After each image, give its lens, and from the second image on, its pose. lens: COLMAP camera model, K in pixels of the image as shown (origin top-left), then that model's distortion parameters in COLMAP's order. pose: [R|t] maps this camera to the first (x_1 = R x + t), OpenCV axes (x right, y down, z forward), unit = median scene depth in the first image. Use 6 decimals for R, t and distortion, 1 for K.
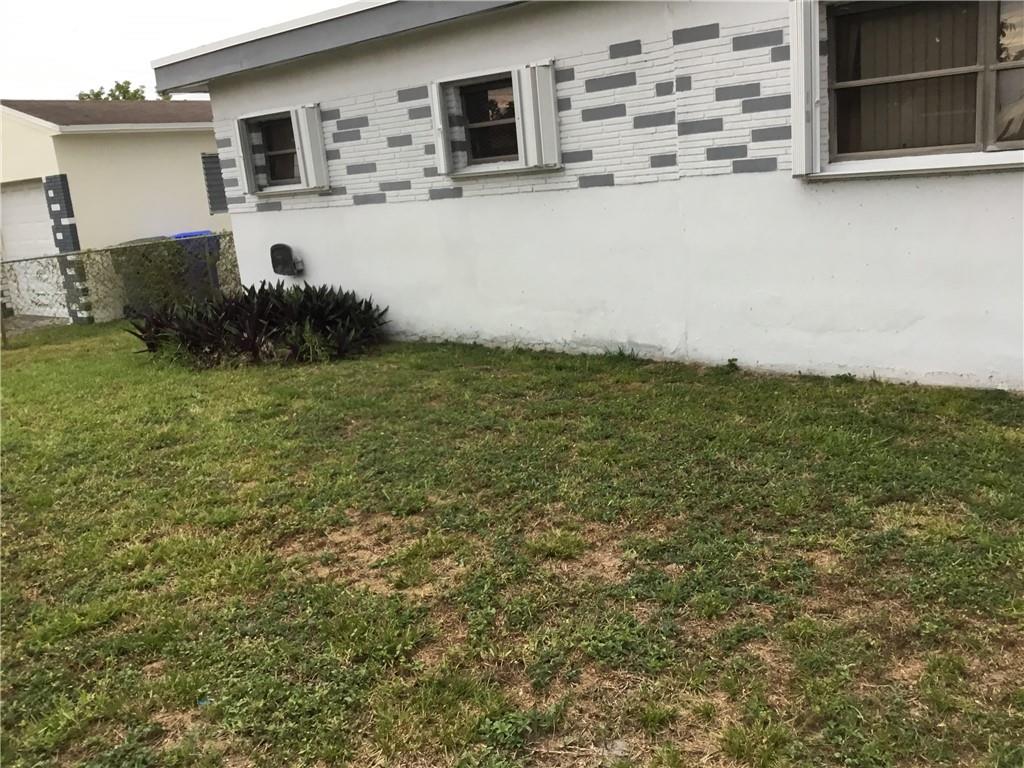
lens RADIAL K [[929.2, 0, 512.0], [0, 929.2, 384.0], [0, 0, 1]] dist [0.049152, -0.017995]
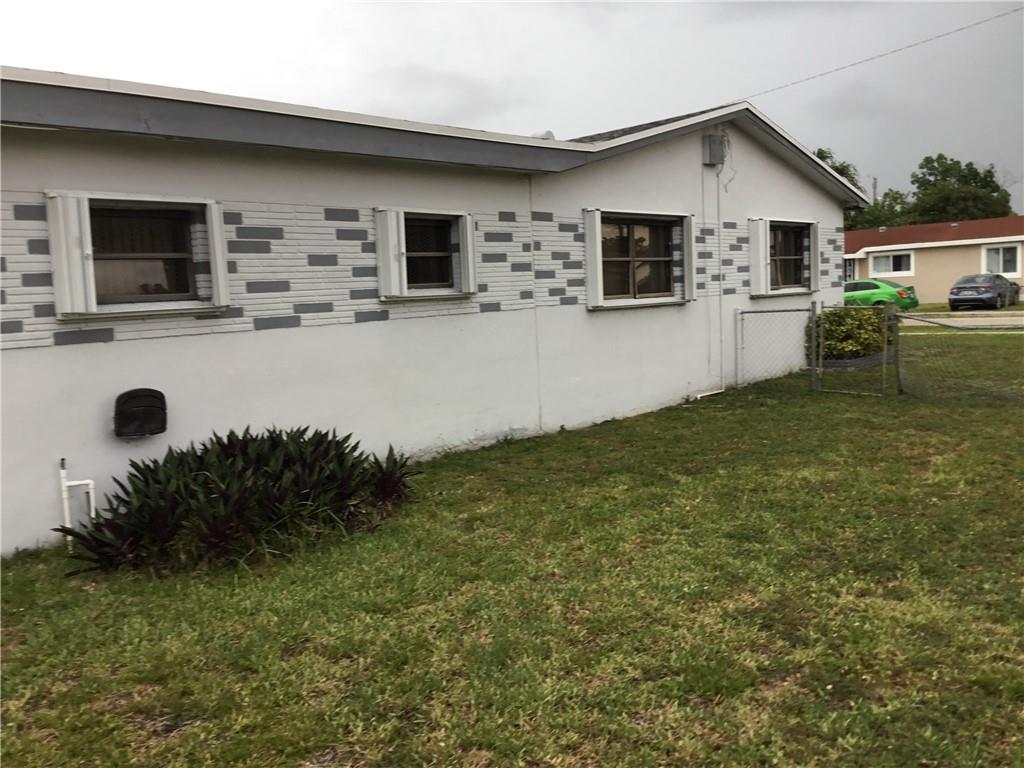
lens RADIAL K [[929.2, 0, 512.0], [0, 929.2, 384.0], [0, 0, 1]] dist [0.049152, -0.017995]
pose [[0.018926, -0.006836, 0.999798, -1.183777], [0.274131, 0.961691, 0.001386, -0.107317], [-0.961506, 0.274050, 0.020074, 0.957895]]
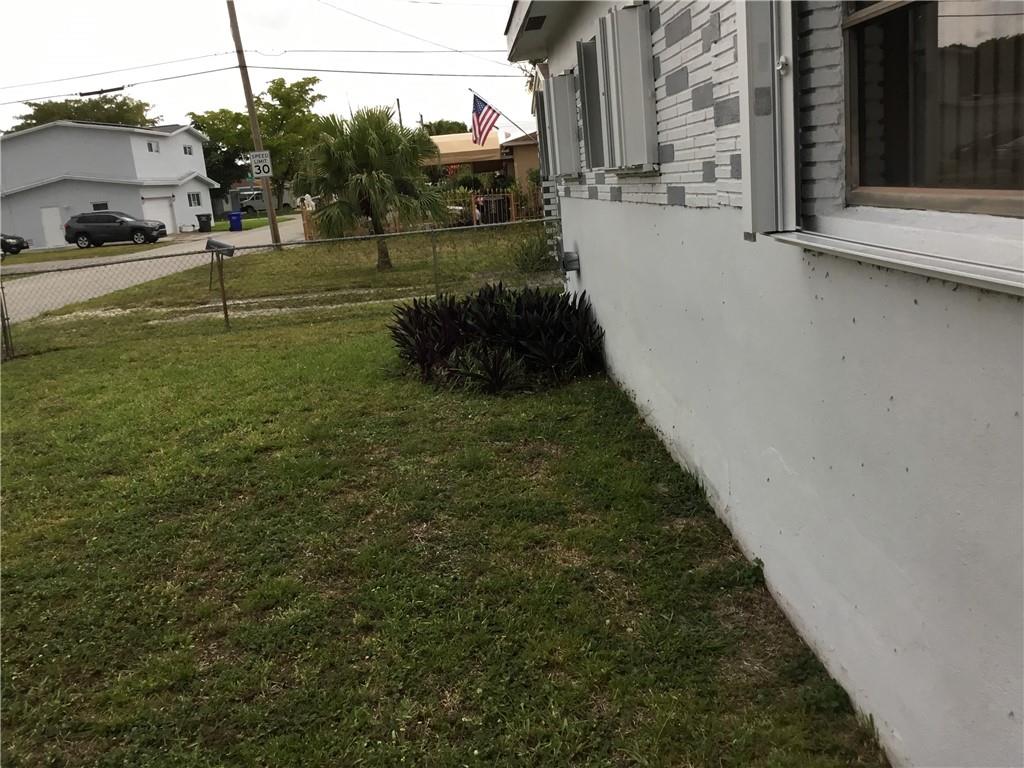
lens RADIAL K [[929.2, 0, 512.0], [0, 929.2, 384.0], [0, 0, 1]] dist [0.049152, -0.017995]
pose [[0.720486, 0.171791, -0.671855, 0.431697], [-0.127433, 0.985130, 0.115237, -0.151941], [0.681661, 0.002590, 0.731664, 0.479383]]
